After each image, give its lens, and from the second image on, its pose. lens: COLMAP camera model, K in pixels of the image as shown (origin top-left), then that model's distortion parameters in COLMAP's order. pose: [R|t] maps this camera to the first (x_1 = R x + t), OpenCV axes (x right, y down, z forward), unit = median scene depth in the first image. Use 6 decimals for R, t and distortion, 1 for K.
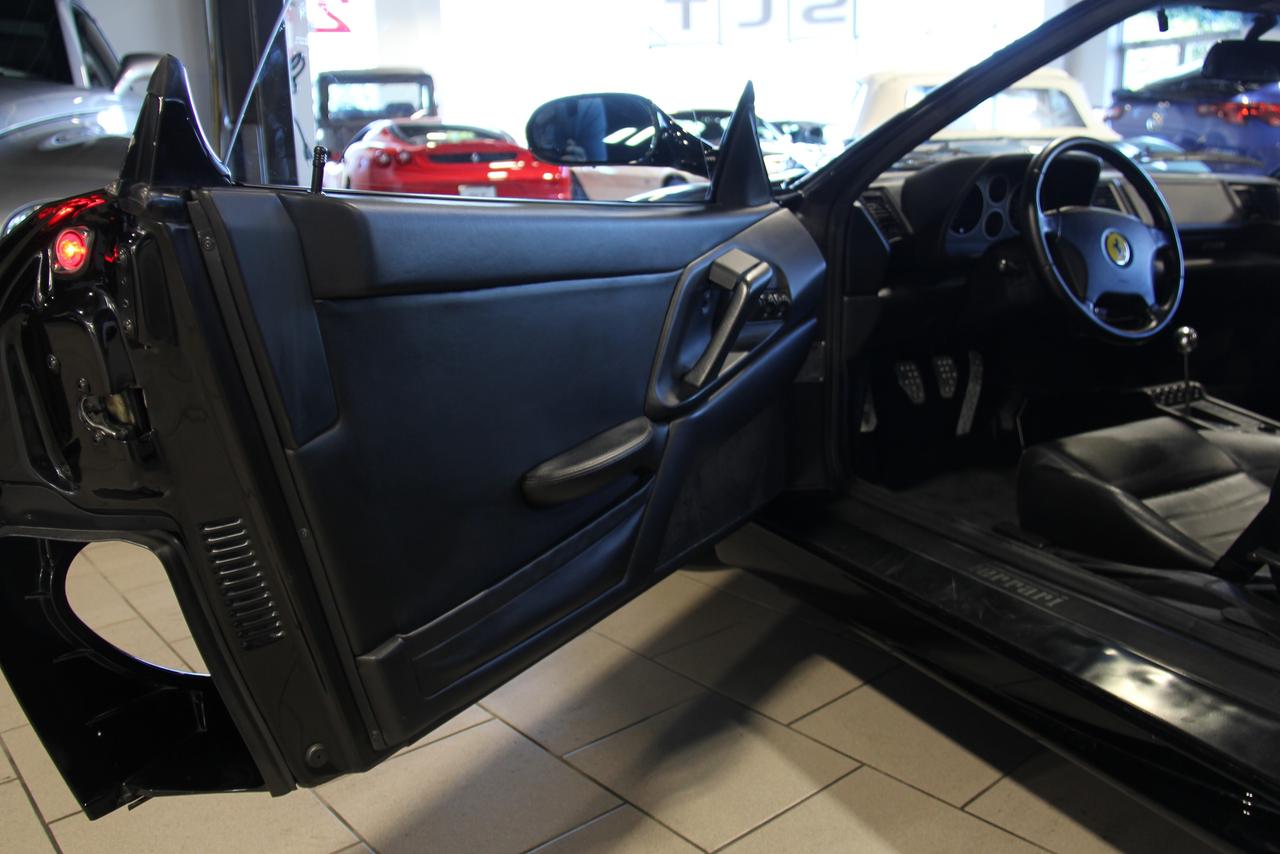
lens RADIAL K [[1081.0, 0, 659.2], [0, 1081.0, 428.3], [0, 0, 1]] dist [-0.164734, 0.132747]
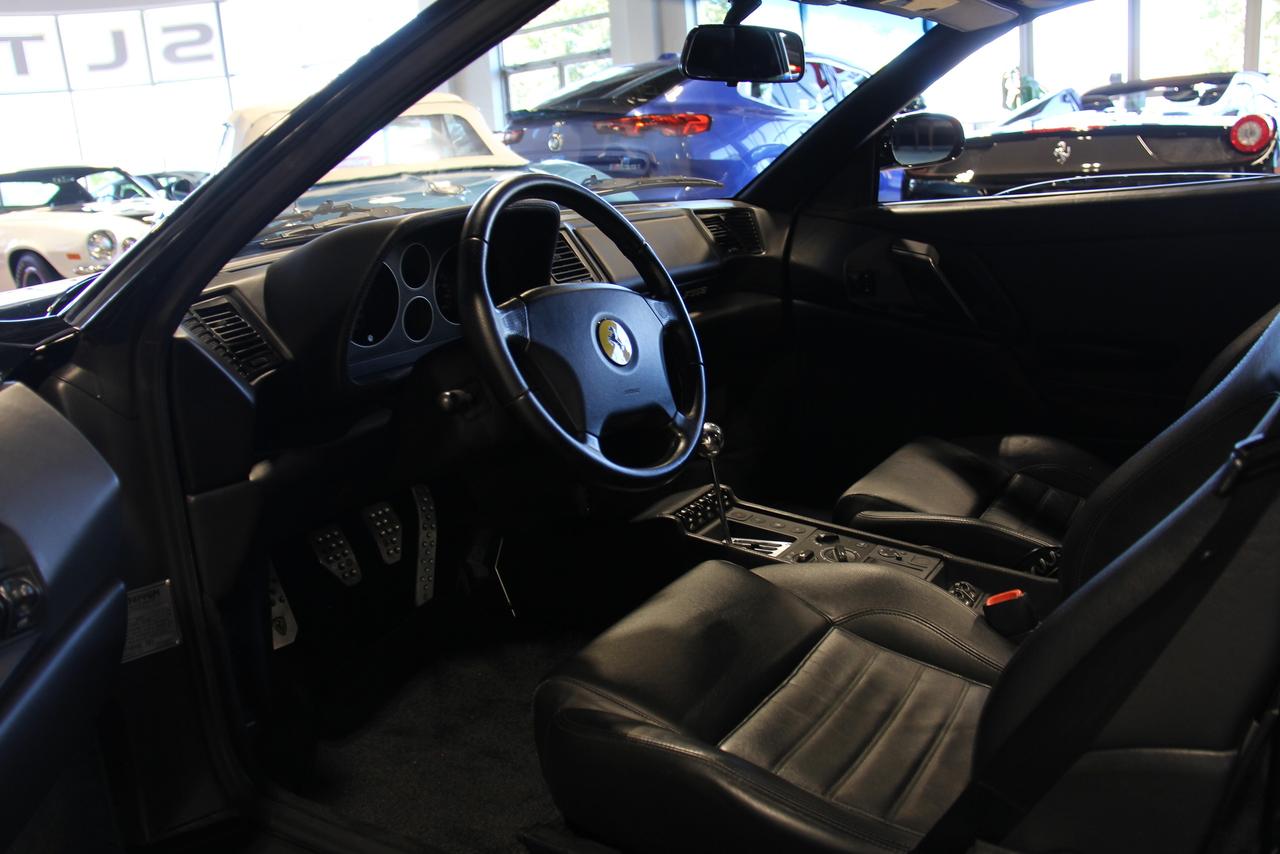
lens RADIAL K [[1105.2, 0, 640.0], [0, 1105.2, 427.0], [0, 0, 1]] dist [-0.165868, 0.175272]
pose [[0.867809, -0.167657, 0.467760, 0.108817], [0.185783, 0.982562, 0.007504, -0.107849], [-0.460861, 0.080389, 0.883824, 0.349174]]
